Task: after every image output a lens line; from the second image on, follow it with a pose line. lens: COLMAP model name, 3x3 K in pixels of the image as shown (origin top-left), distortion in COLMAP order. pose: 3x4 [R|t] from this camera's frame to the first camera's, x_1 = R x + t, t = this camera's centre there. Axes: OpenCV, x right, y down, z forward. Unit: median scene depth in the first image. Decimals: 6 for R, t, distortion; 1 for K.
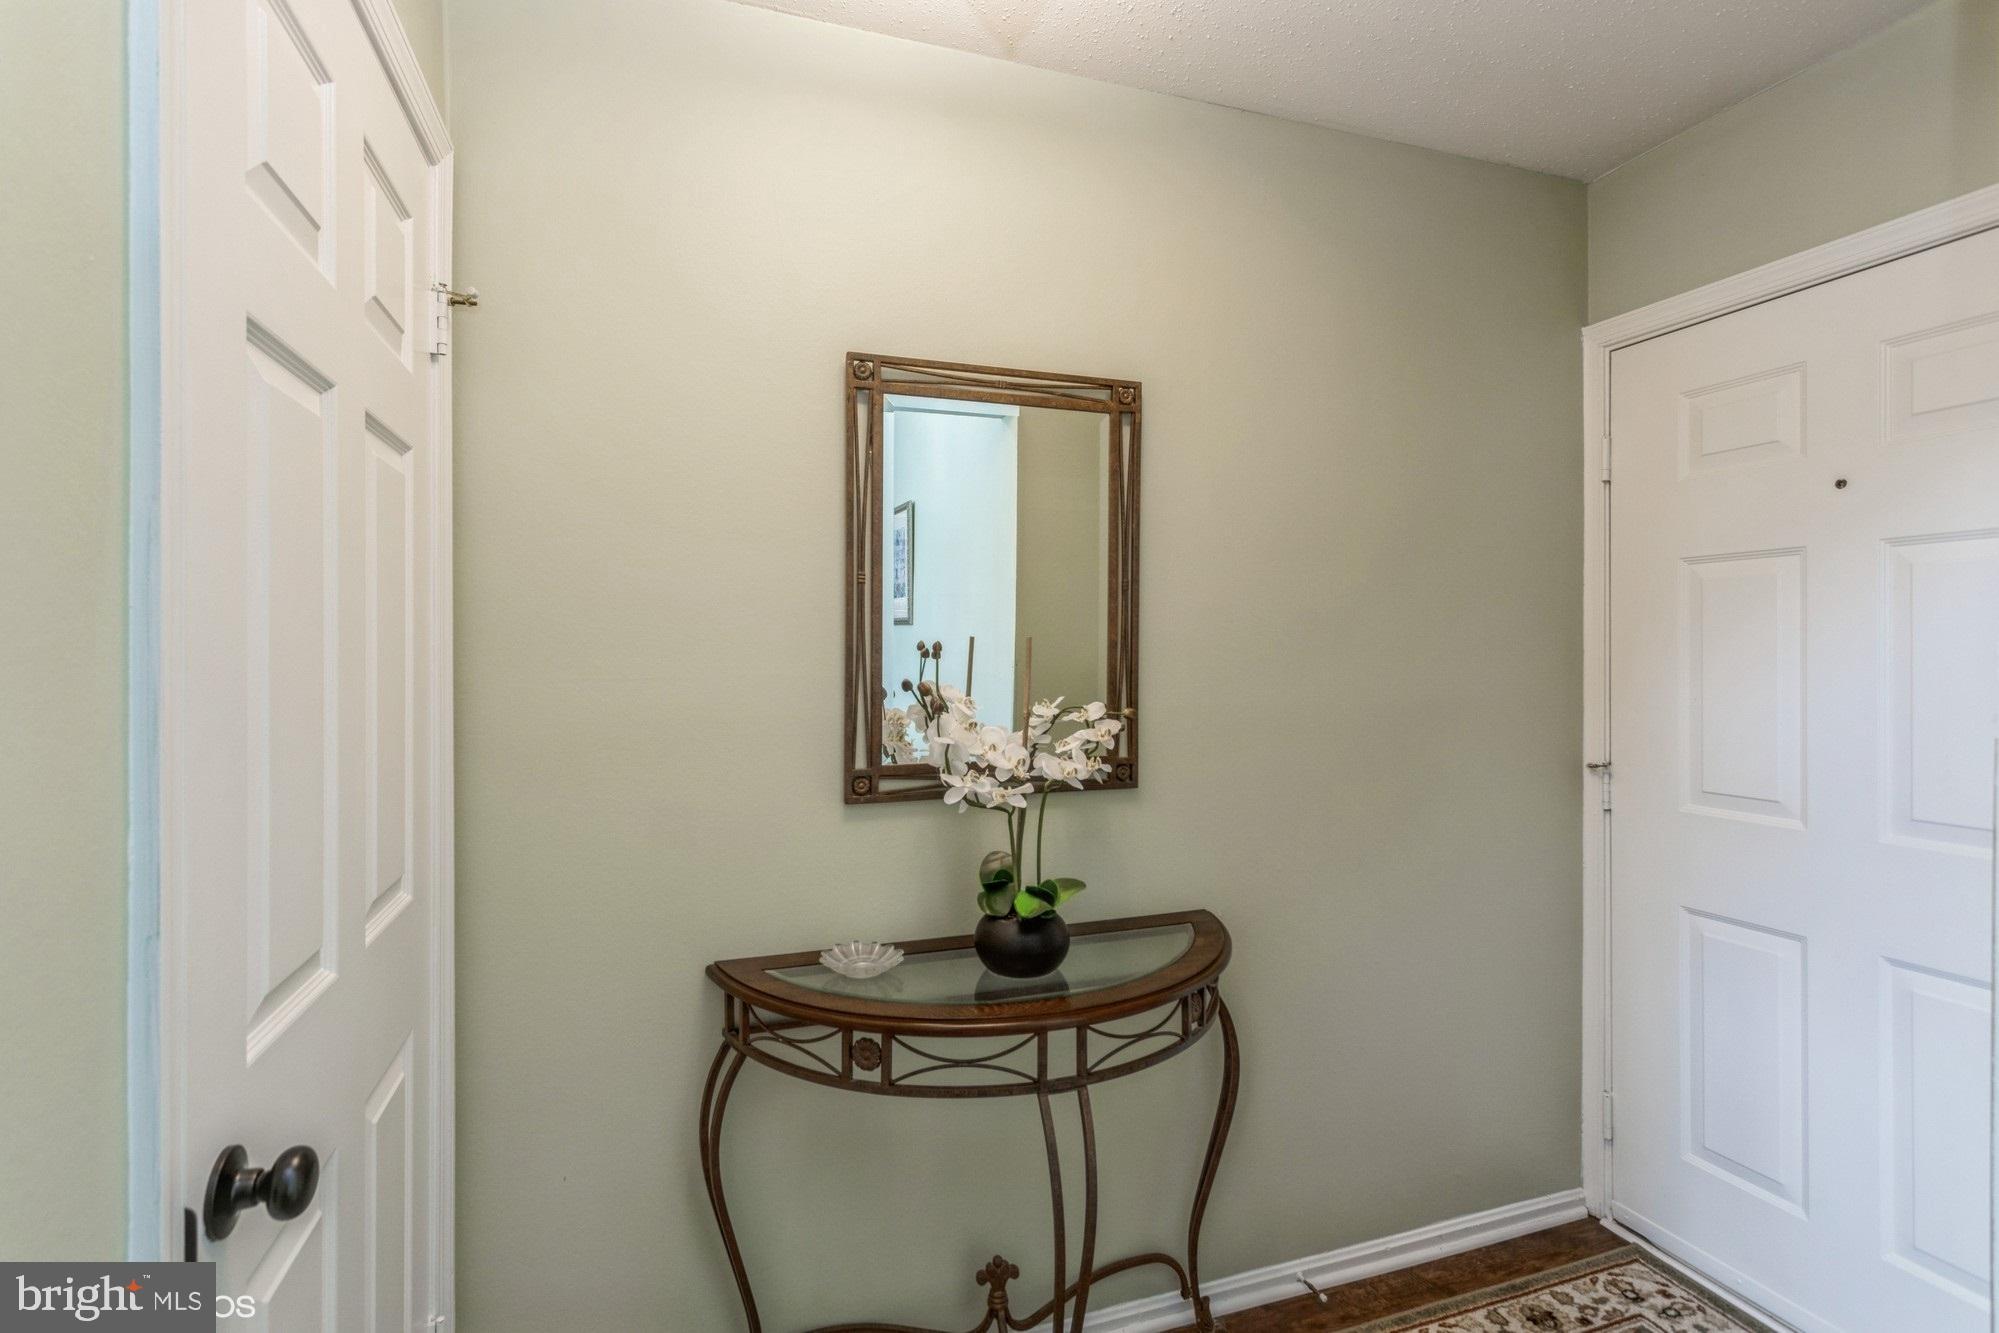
lens RADIAL K [[941.4, 0, 1005.3], [0, 941.4, 664.2], [0, 0, 1]] dist [0.000145, 0.000968]
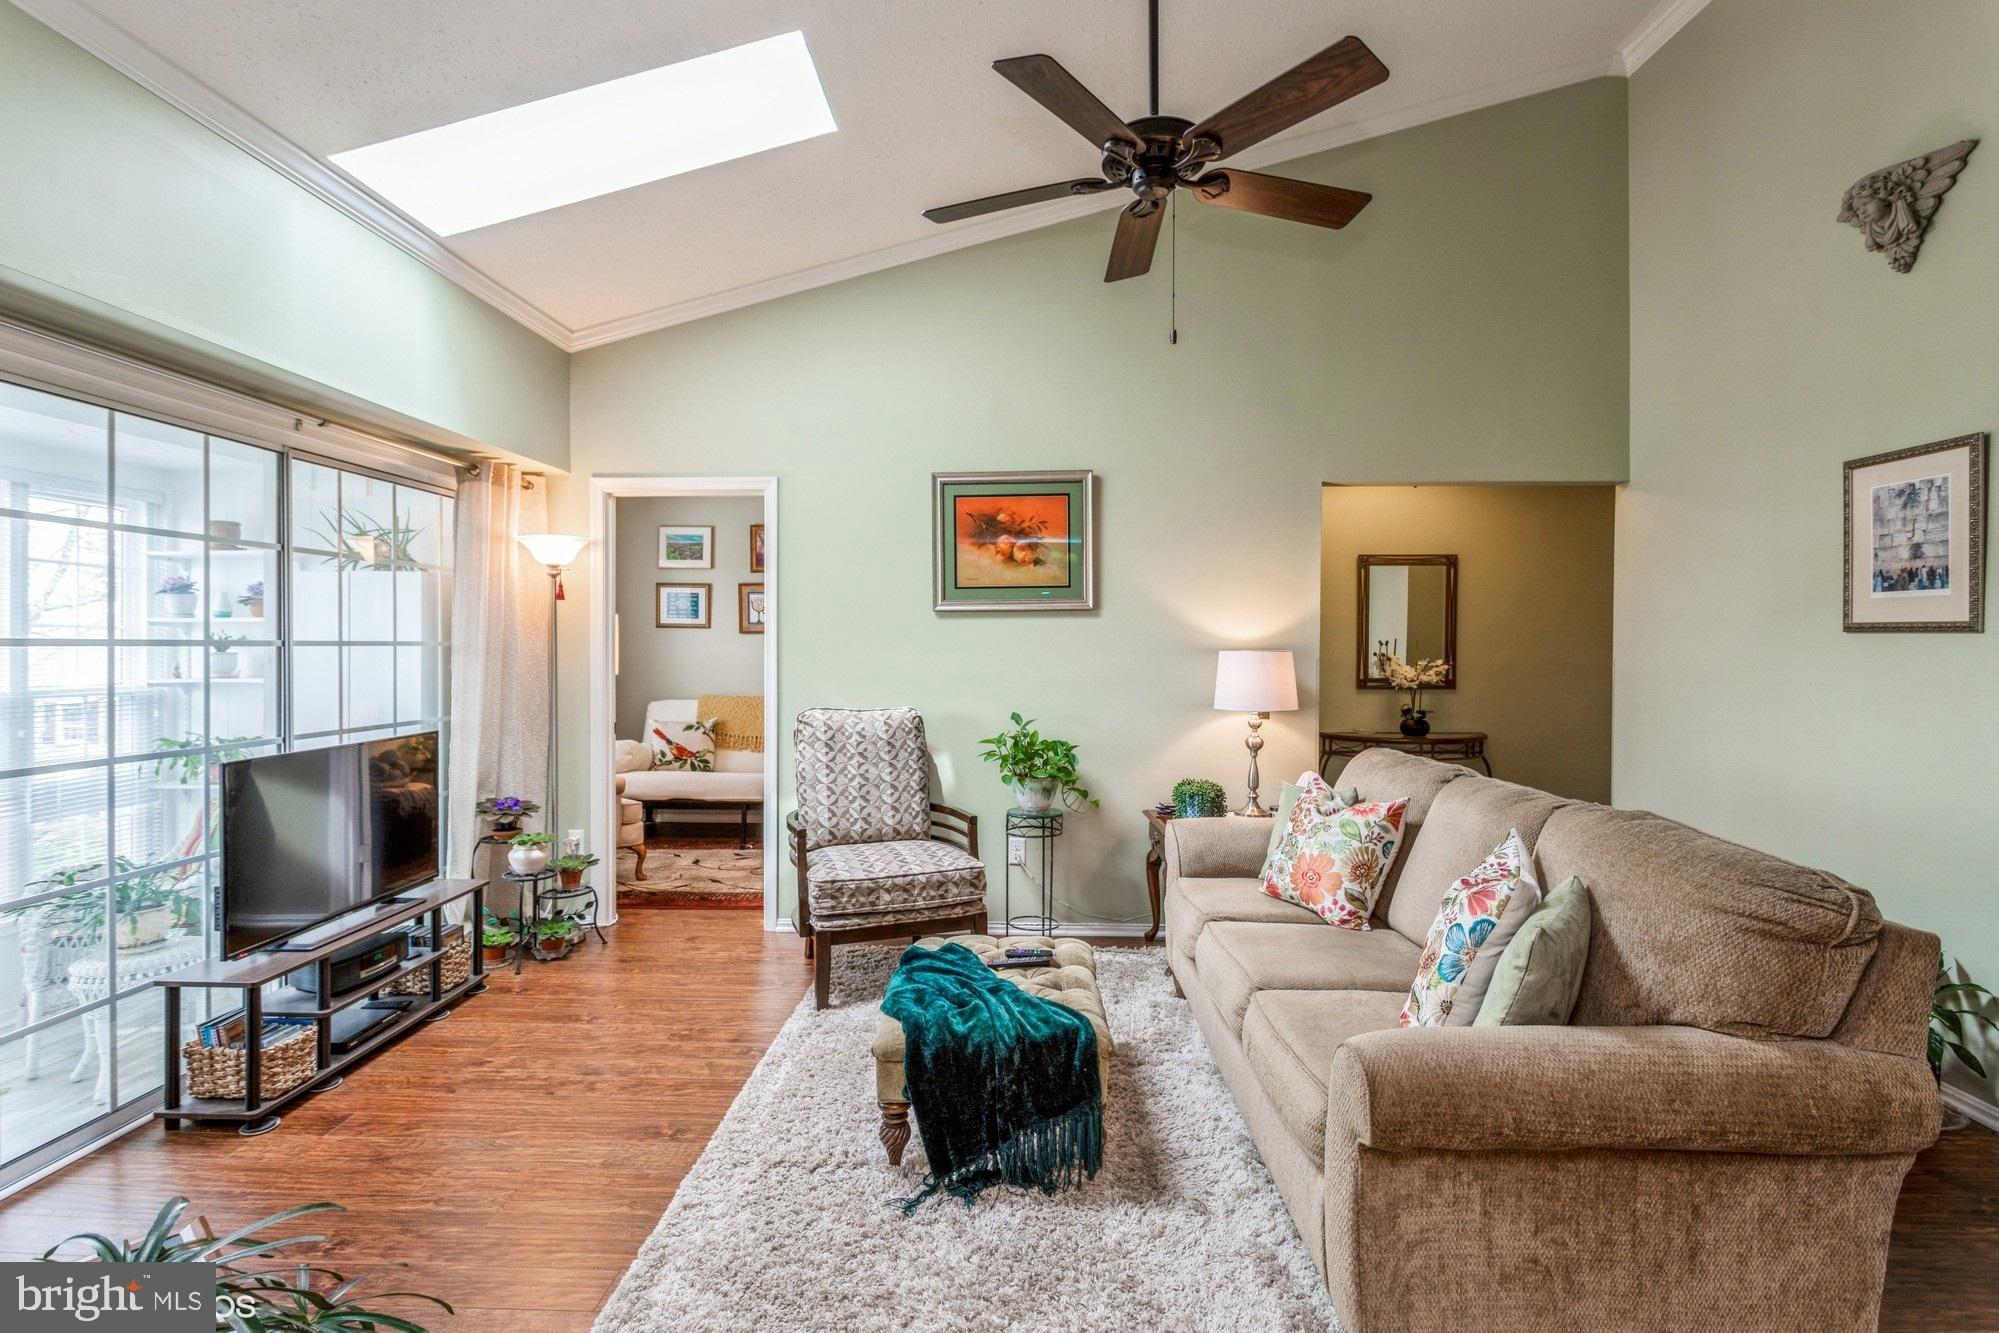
lens RADIAL K [[941.4, 0, 1000.7], [0, 941.4, 657.8], [0, 0, 1]] dist [0.000145, 0.000968]
pose [[0.930044, 0.003812, -0.367428, -0.114835], [-0.002161, 0.999986, 0.004903, 0.023077], [0.367441, -0.003766, 0.930039, -2.490500]]
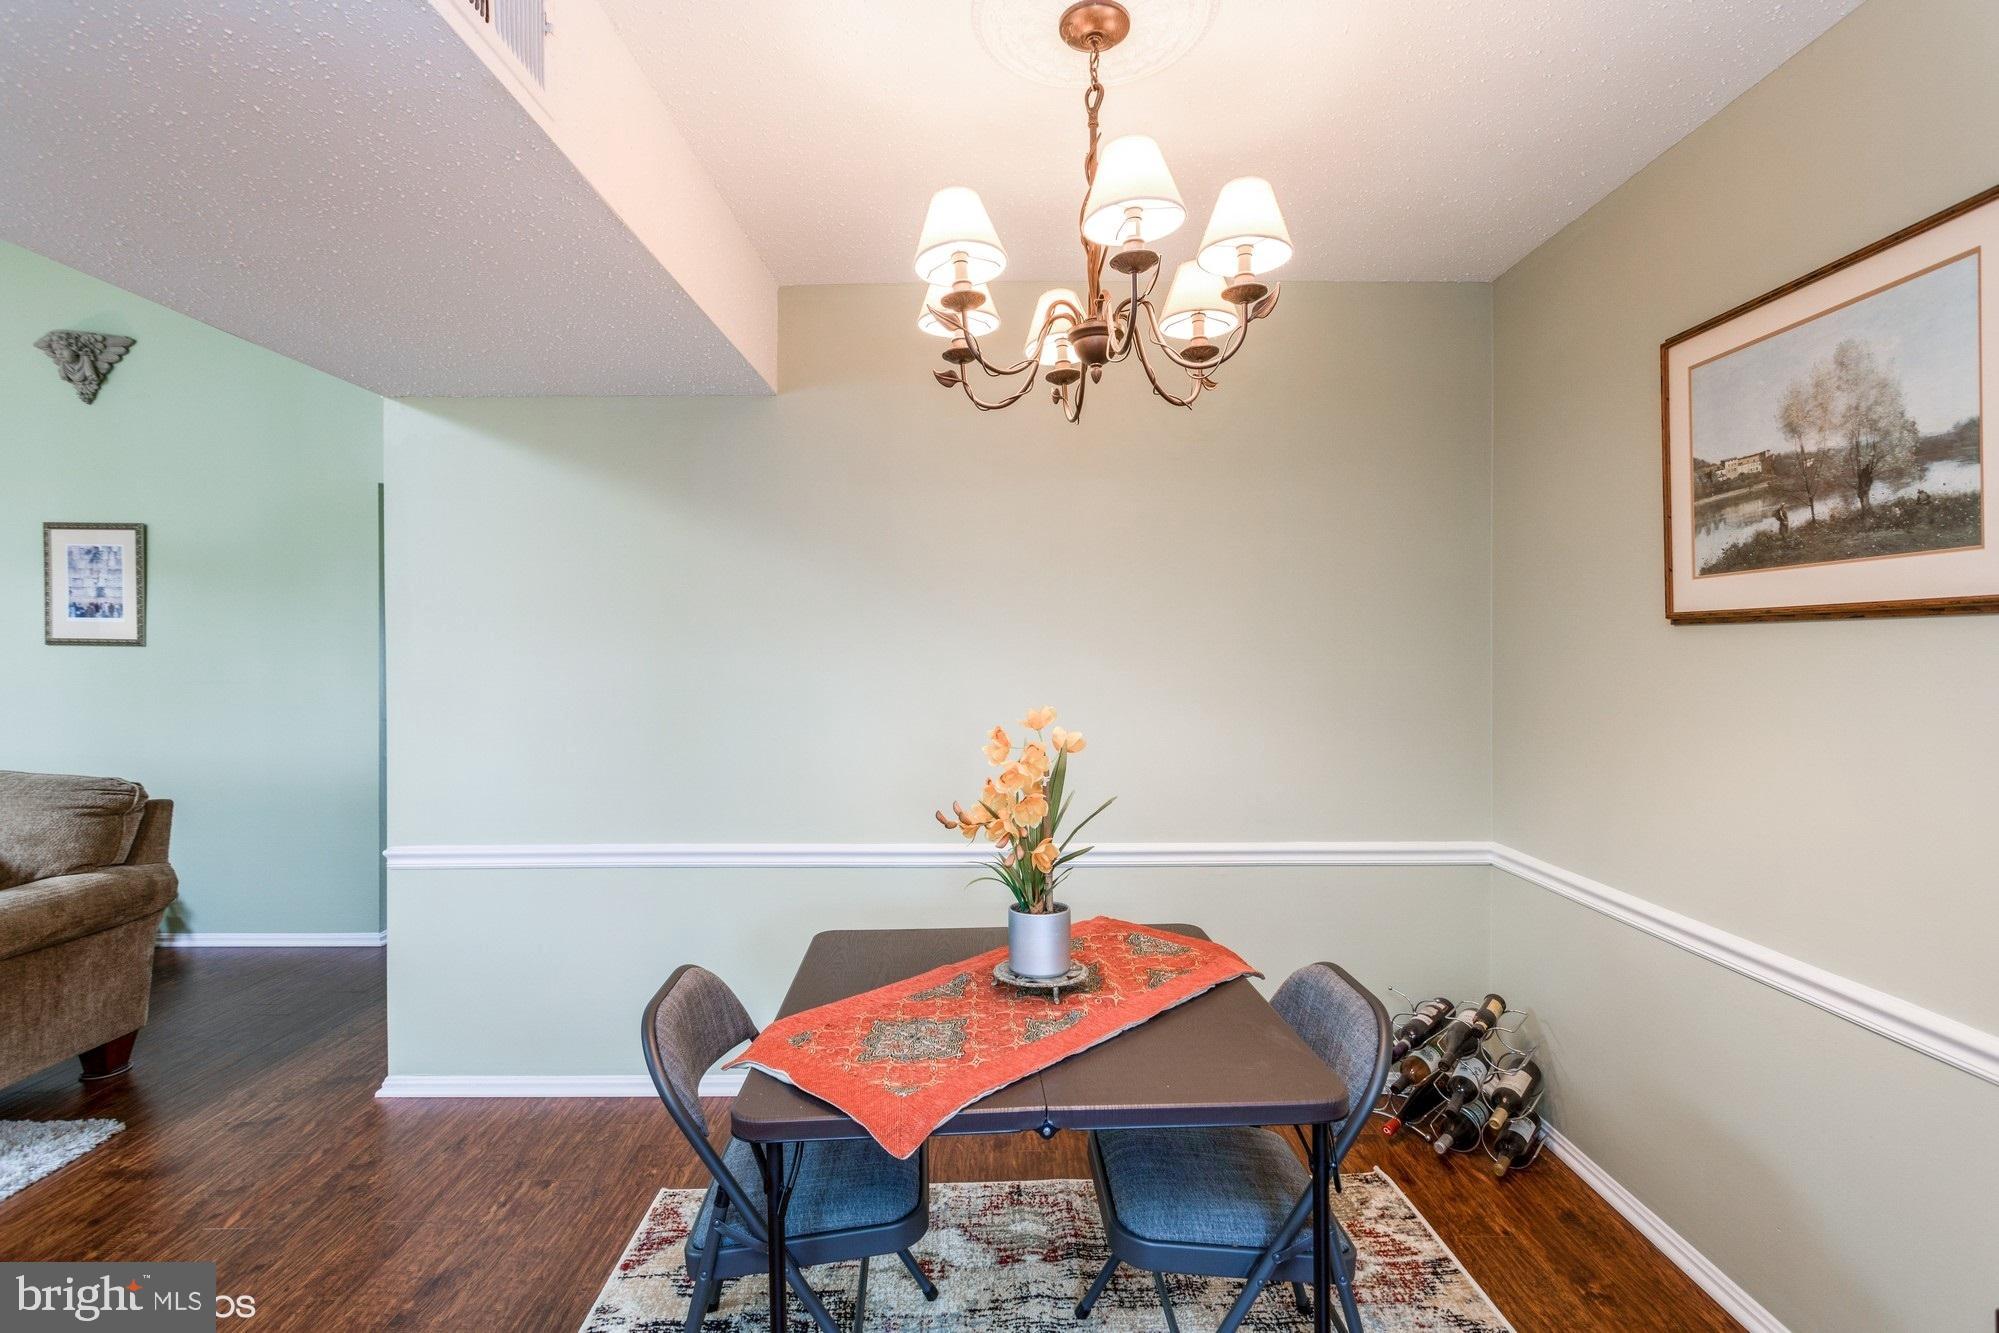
lens RADIAL K [[941.4, 0, 1001.2], [0, 941.4, 654.6], [0, 0, 1]] dist [0.000145, 0.000968]
pose [[0.328244, -0.004101, 0.944584, -1.787722], [0.007744, 0.999969, 0.001651, 0.017267], [-0.944561, 0.006773, 0.328265, -4.784680]]
